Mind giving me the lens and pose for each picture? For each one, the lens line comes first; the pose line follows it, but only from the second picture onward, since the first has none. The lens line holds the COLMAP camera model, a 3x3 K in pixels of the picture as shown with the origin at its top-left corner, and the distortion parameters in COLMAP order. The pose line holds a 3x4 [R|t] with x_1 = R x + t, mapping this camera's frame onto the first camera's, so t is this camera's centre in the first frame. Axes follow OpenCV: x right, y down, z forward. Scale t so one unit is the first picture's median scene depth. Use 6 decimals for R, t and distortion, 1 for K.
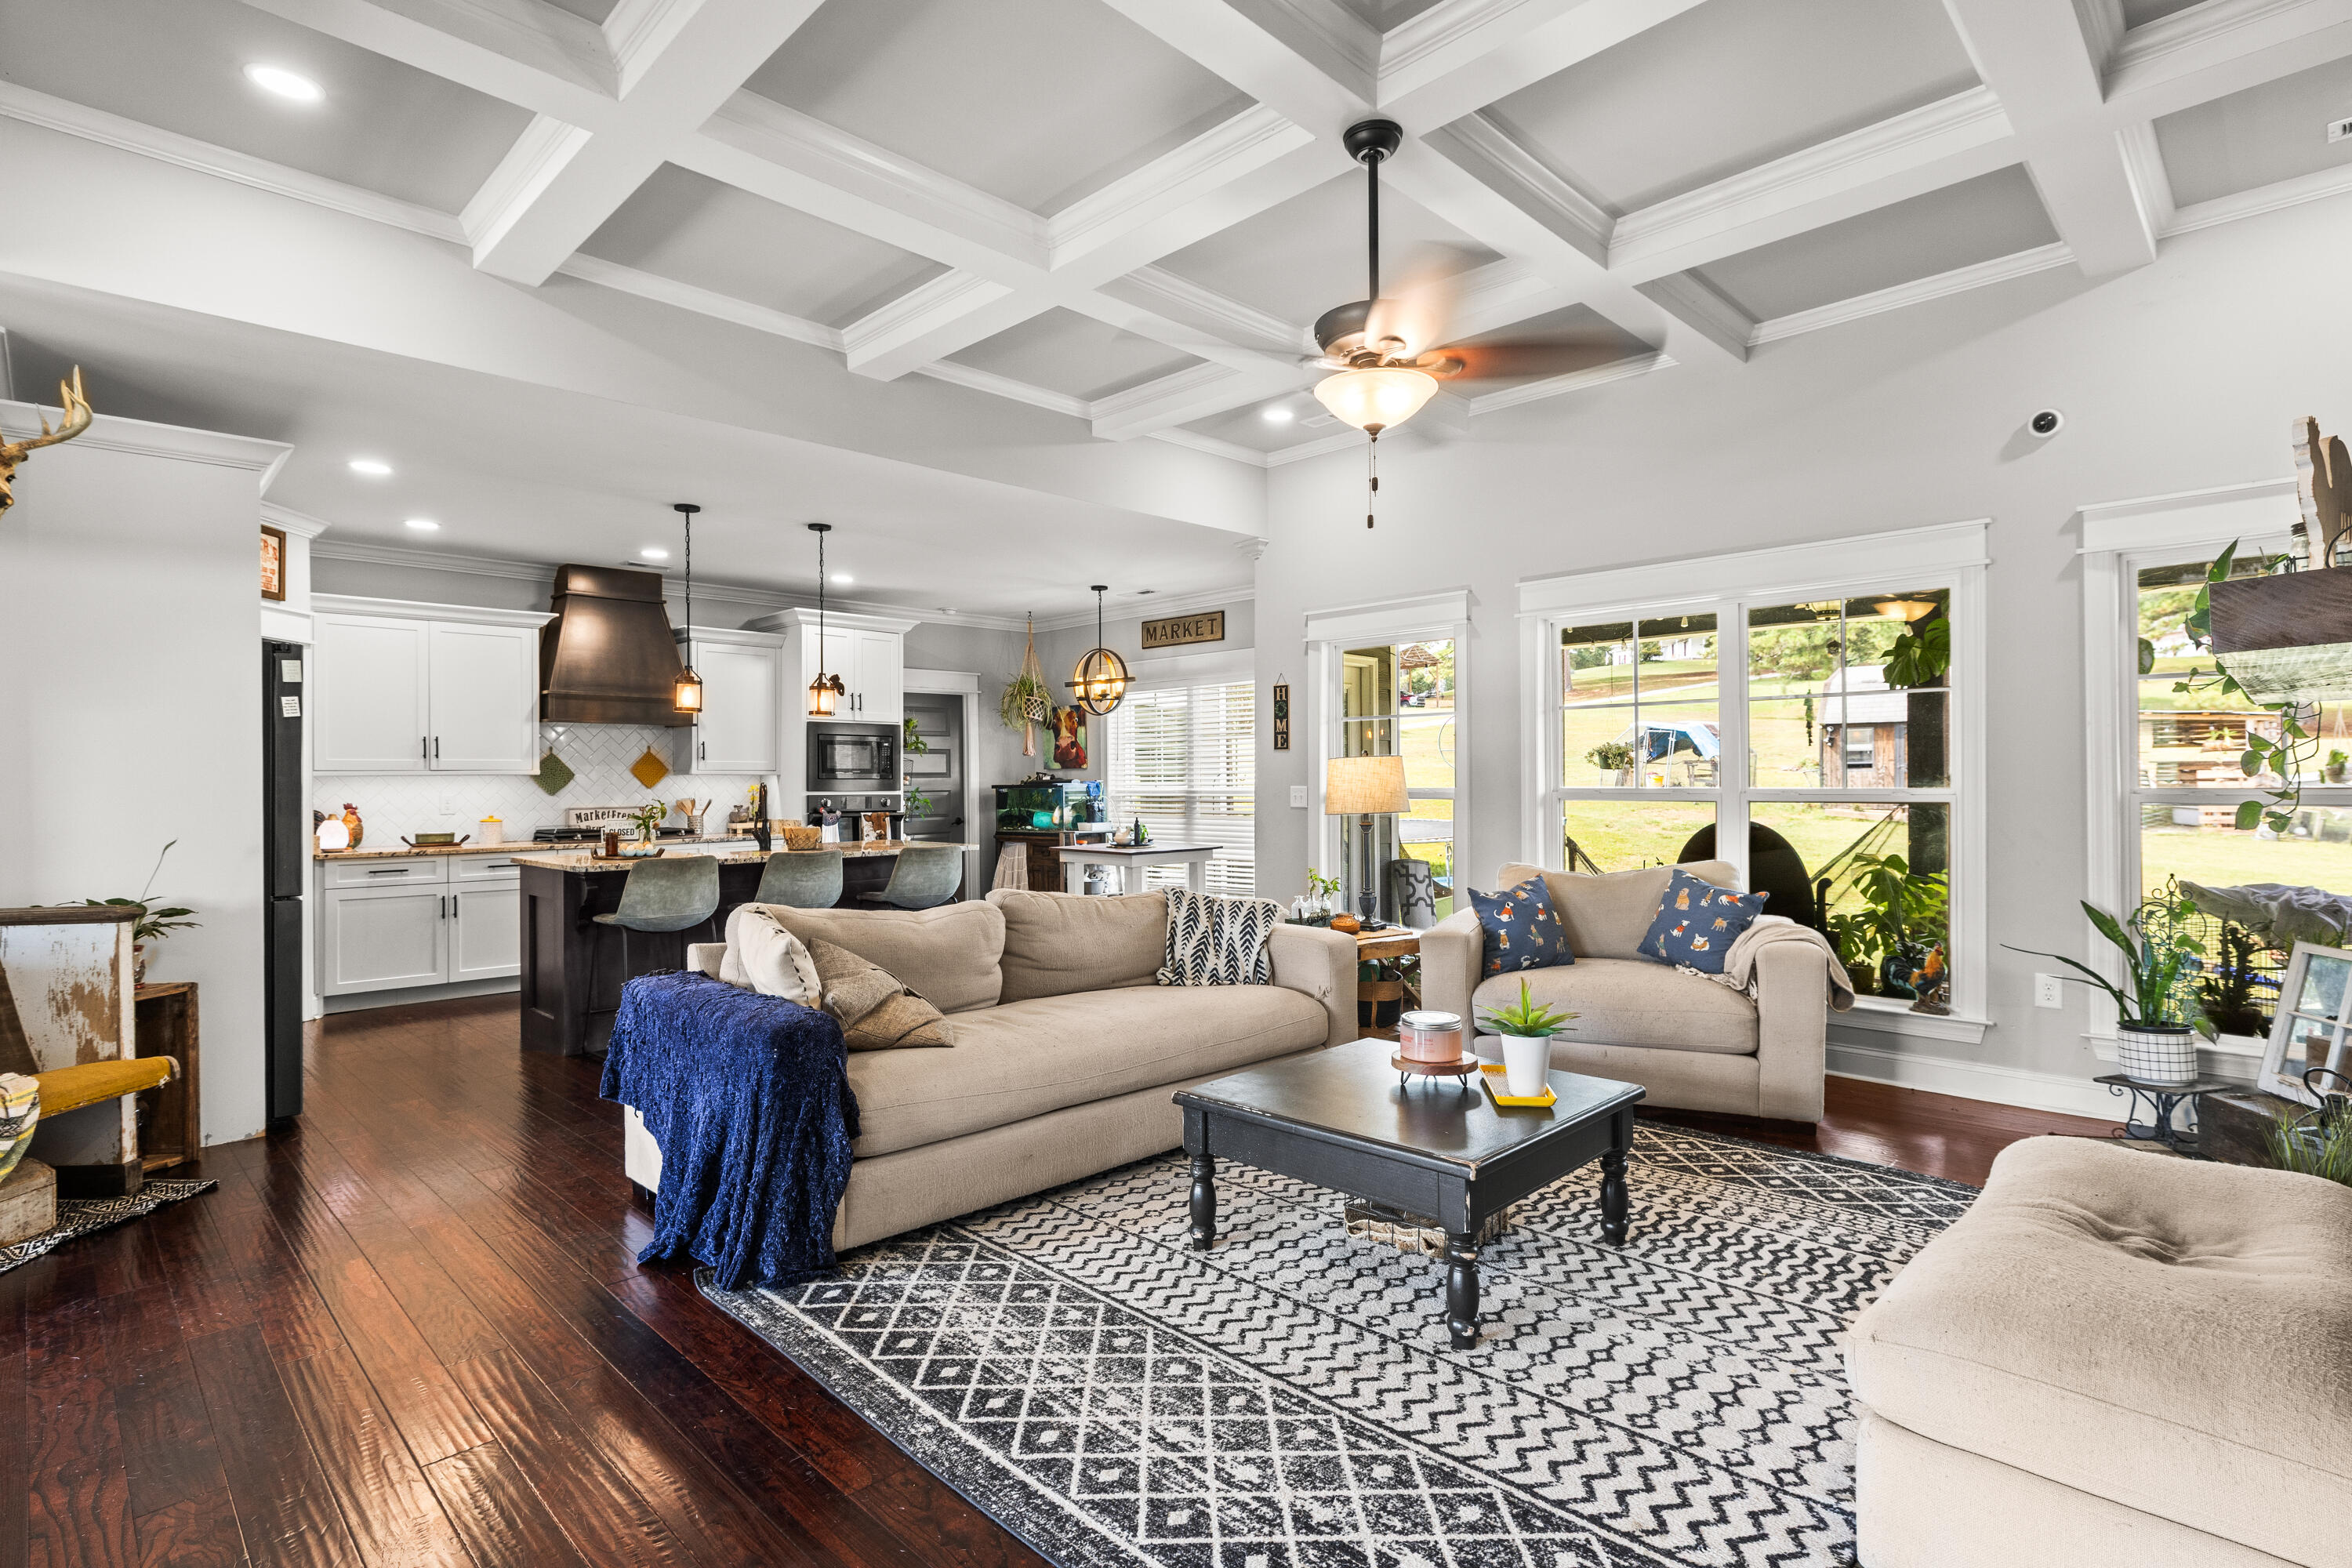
lens RADIAL K [[1150.2, 0, 1182.0], [0, 1150.2, 772.7], [0, 0, 1]] dist [-0.004136, 0.002094]
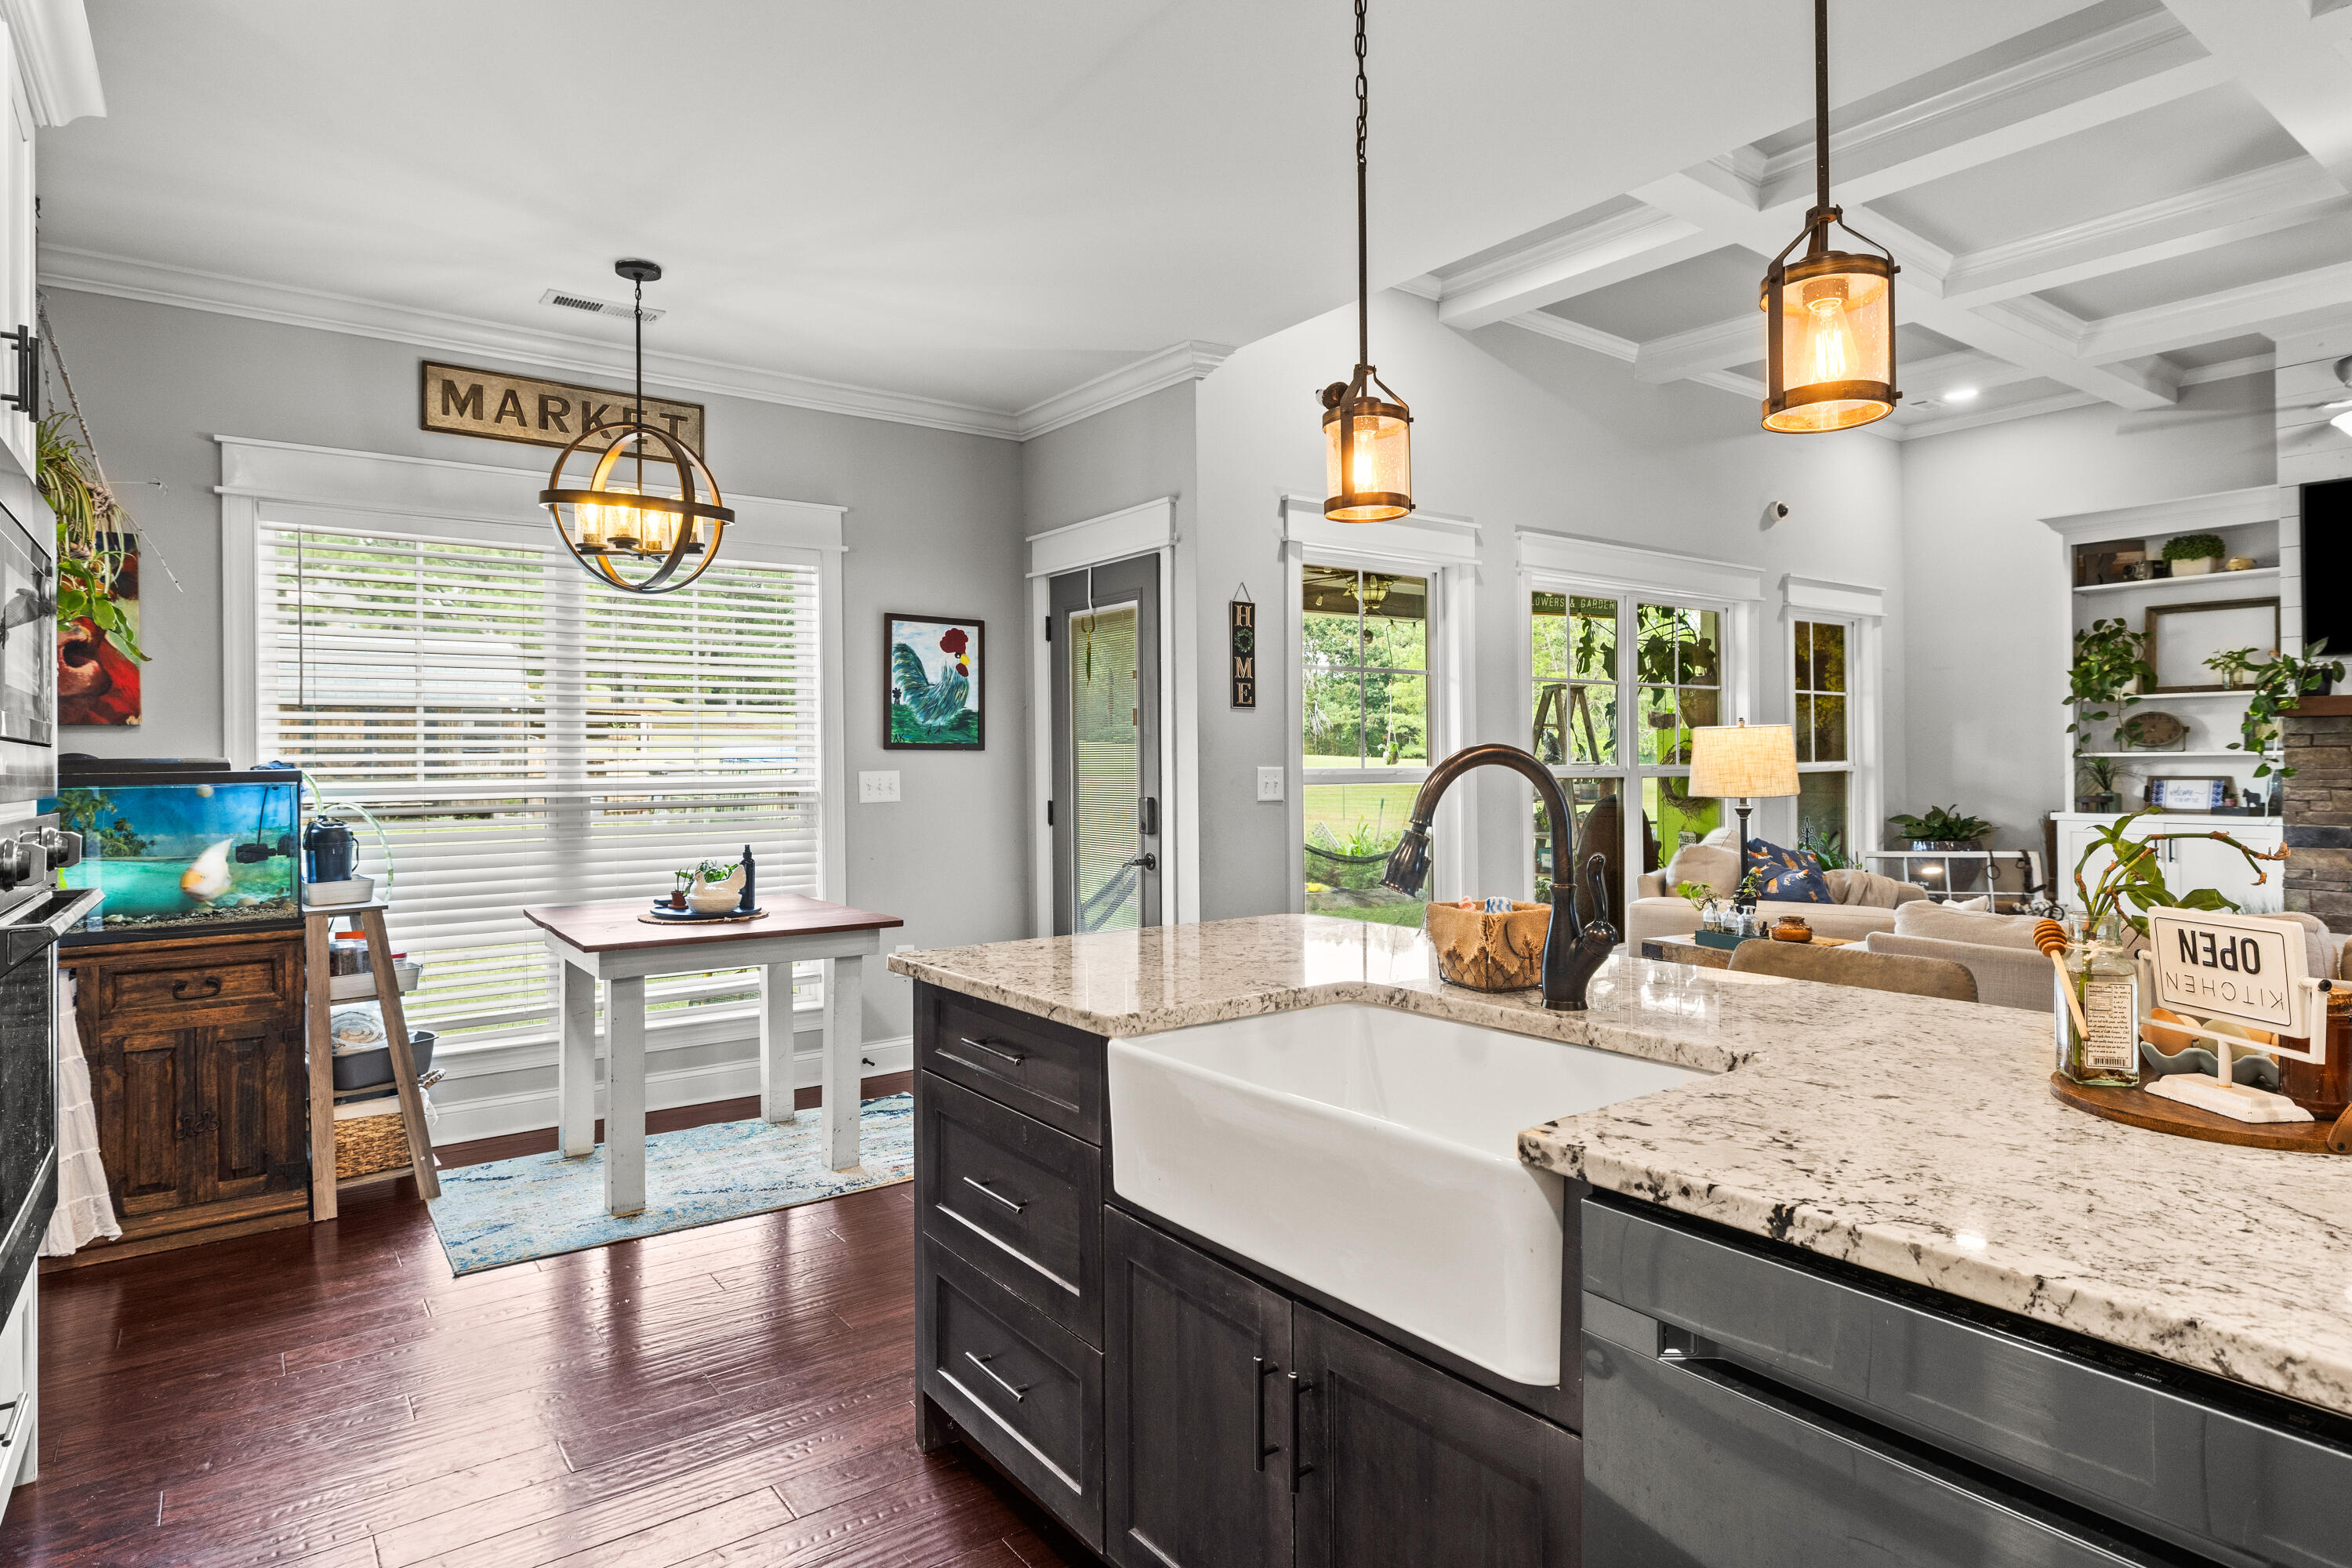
lens RADIAL K [[1274.9, 0, 1182.1], [0, 1274.9, 751.6], [0, 0, 1]] dist [0.000436, -0.004108]
pose [[0.148735, 0.012892, 0.988793, -1.014184], [-0.000582, 0.999916, -0.012949, 0.021058], [-0.988877, 0.001350, 0.148730, 1.610751]]
